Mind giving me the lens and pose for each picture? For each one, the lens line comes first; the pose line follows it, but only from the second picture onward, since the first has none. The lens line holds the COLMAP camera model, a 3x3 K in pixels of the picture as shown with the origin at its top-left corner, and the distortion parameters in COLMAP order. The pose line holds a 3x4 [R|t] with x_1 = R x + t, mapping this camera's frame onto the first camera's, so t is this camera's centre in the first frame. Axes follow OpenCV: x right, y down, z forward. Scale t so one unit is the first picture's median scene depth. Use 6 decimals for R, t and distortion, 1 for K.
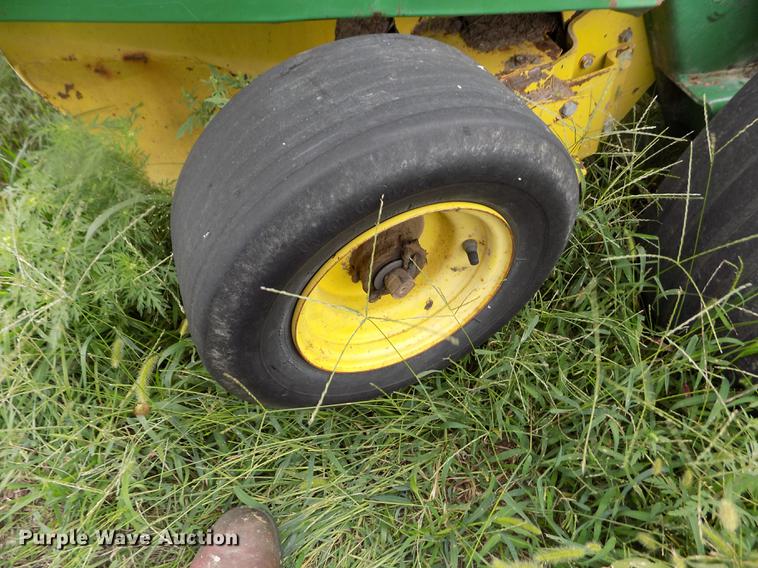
lens RADIAL K [[512.9, 0, 381.4], [0, 512.9, 278.4], [0, 0, 1]] dist [-0.064721, 0.062890]
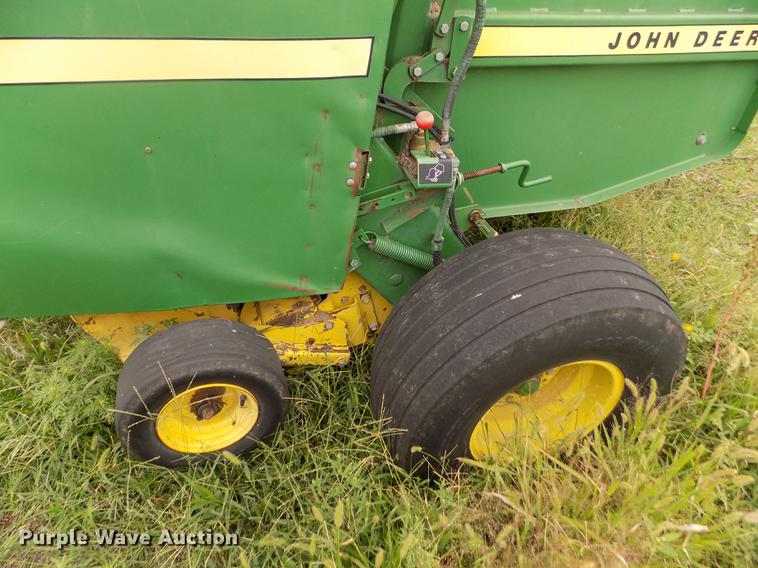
lens RADIAL K [[512.9, 0, 381.4], [0, 512.9, 278.4], [0, 0, 1]] dist [-0.064721, 0.062890]
pose [[0.998646, 0.005999, -0.051674, 0.878260], [-0.018041, 0.971620, -0.235859, -0.052571], [0.048792, 0.236472, 0.970413, -1.294314]]
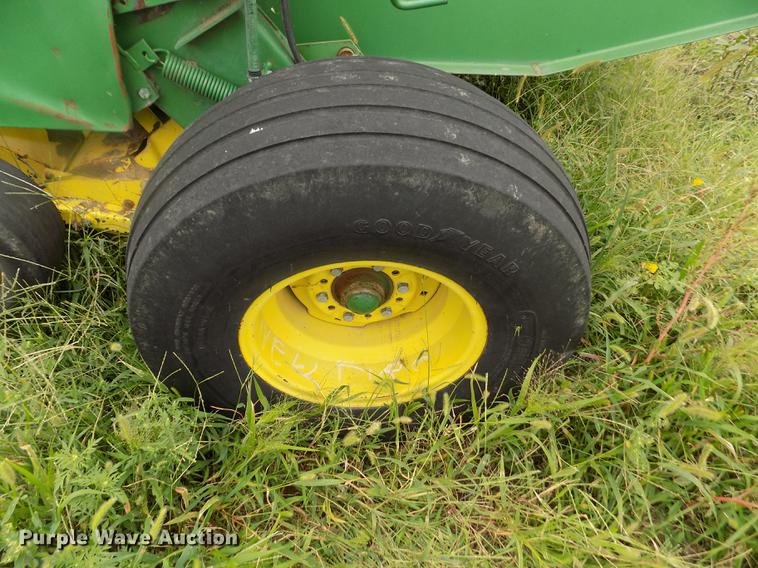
lens RADIAL K [[512.9, 0, 381.4], [0, 512.9, 278.4], [0, 0, 1]] dist [-0.064721, 0.062890]
pose [[0.962446, 0.170708, -0.211085, 1.869125], [-0.194920, 0.975745, -0.099641, -0.050598], [0.188956, 0.137044, 0.972376, -0.450954]]
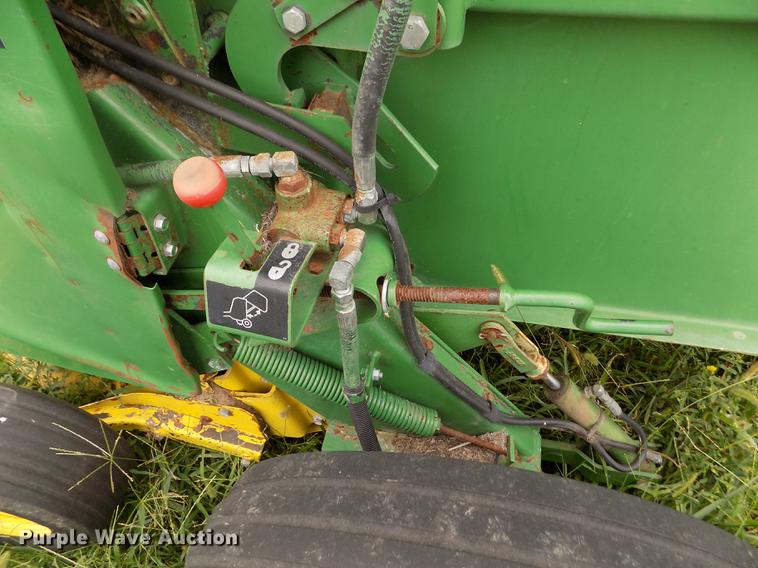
lens RADIAL K [[512.9, 0, 381.4], [0, 512.9, 278.4], [0, 0, 1]] dist [-0.064721, 0.062890]
pose [[0.850278, 0.315815, -0.421056, 1.475143], [-0.330990, 0.942837, 0.038780, -1.077990], [0.409234, 0.106391, 0.906205, -0.058878]]
